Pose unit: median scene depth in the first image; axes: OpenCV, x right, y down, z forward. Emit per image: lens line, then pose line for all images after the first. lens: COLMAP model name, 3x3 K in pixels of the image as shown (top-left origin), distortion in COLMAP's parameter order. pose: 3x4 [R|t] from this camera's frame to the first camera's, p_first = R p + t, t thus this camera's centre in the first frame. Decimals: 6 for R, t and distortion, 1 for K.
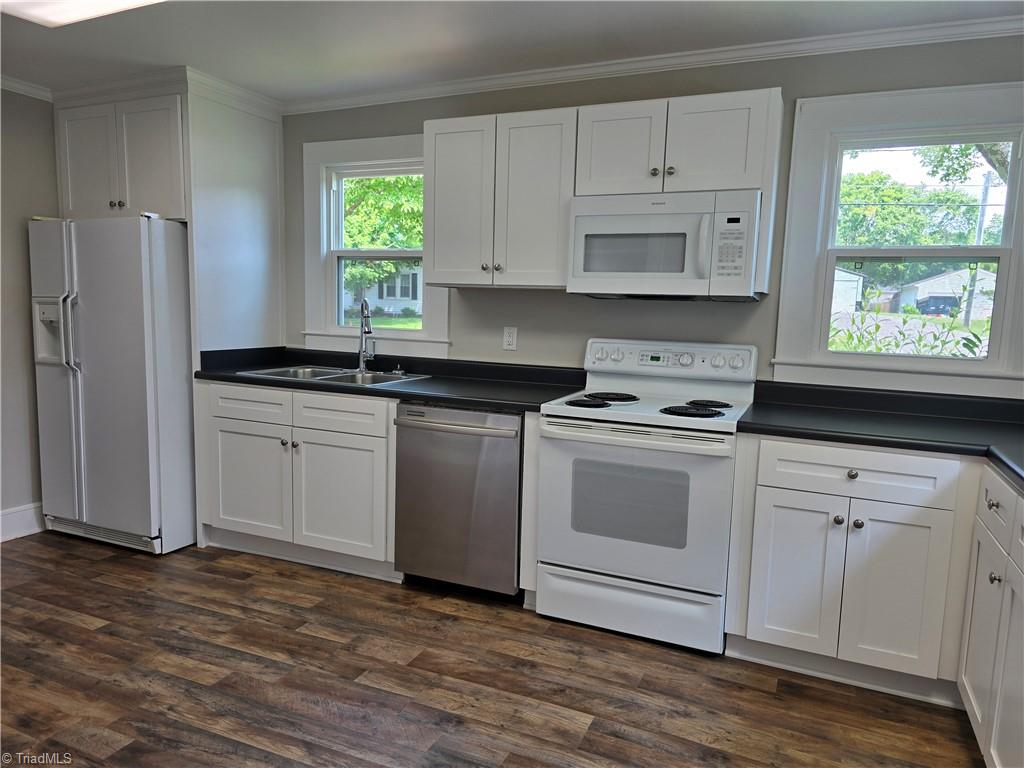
lens RADIAL K [[687.4, 0, 522.9], [0, 687.4, 390.2], [0, 0, 1]] dist [0.057751, -0.054670]
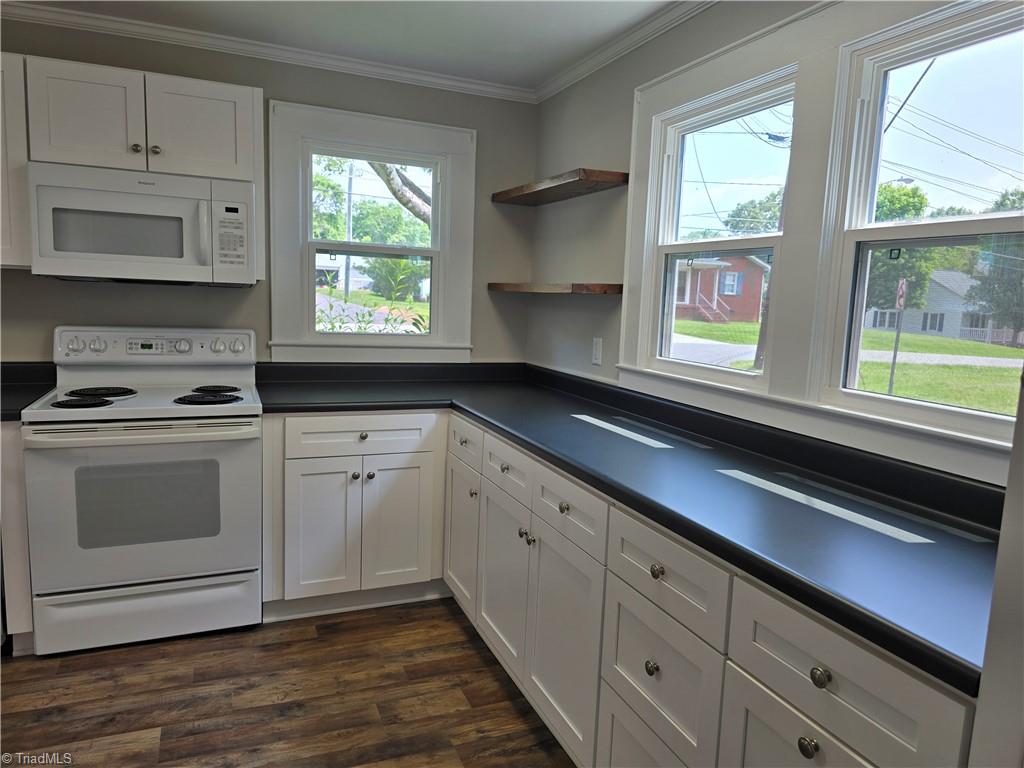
lens RADIAL K [[687.4, 0, 515.0], [0, 687.4, 384.0], [0, 0, 1]] dist [0.057751, -0.054670]
pose [[0.689693, -0.096896, 0.717590, -0.169608], [0.071462, 0.995277, 0.065708, -0.025017], [-0.720567, 0.005962, 0.693360, -0.018246]]
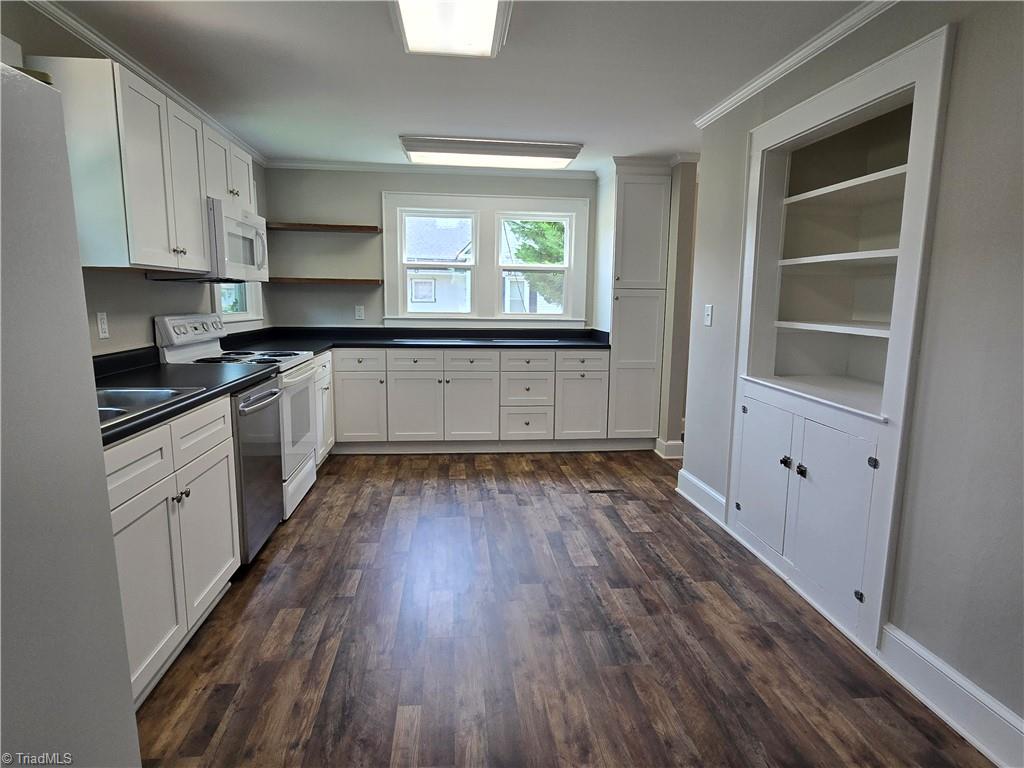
lens RADIAL K [[597.8, 0, 517.2], [0, 597.8, 392.9], [0, 0, 1]] dist [-0.013135, 0.002894]
pose [[-0.500646, -0.173695, 0.848047, -1.238764], [0.077458, 0.966744, 0.243733, -0.178808], [-0.862180, 0.187712, -0.470543, 1.198371]]
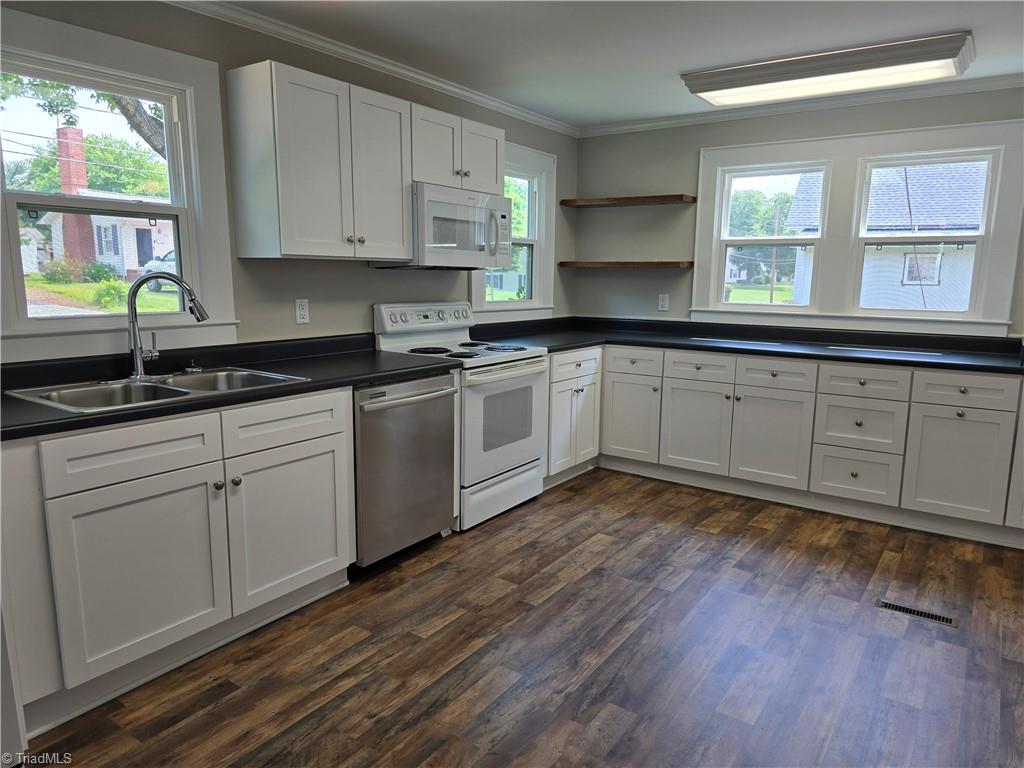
lens RADIAL K [[687.4, 0, 520.4], [0, 687.4, 387.5], [0, 0, 1]] dist [0.057751, -0.054670]
pose [[0.190089, -0.190210, 0.963165, -1.174769], [0.114424, 0.978659, 0.170688, -0.132492], [-0.975076, 0.077763, 0.207797, 0.676227]]
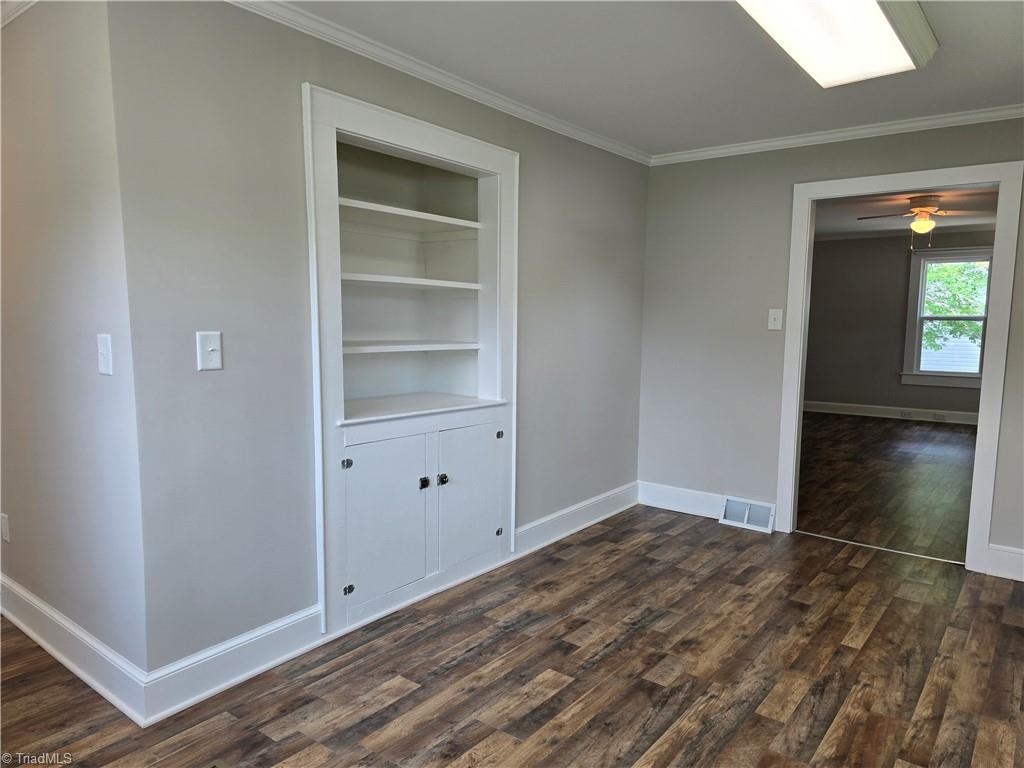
lens RADIAL K [[687.4, 0, 526.9], [0, 687.4, 402.9], [0, 0, 1]] dist [0.057751, -0.054670]
pose [[-0.229048, 0.090786, -0.969172, 0.490647], [-0.135535, 0.982968, 0.124110, -0.081999], [0.963933, 0.159784, -0.212843, 0.730719]]
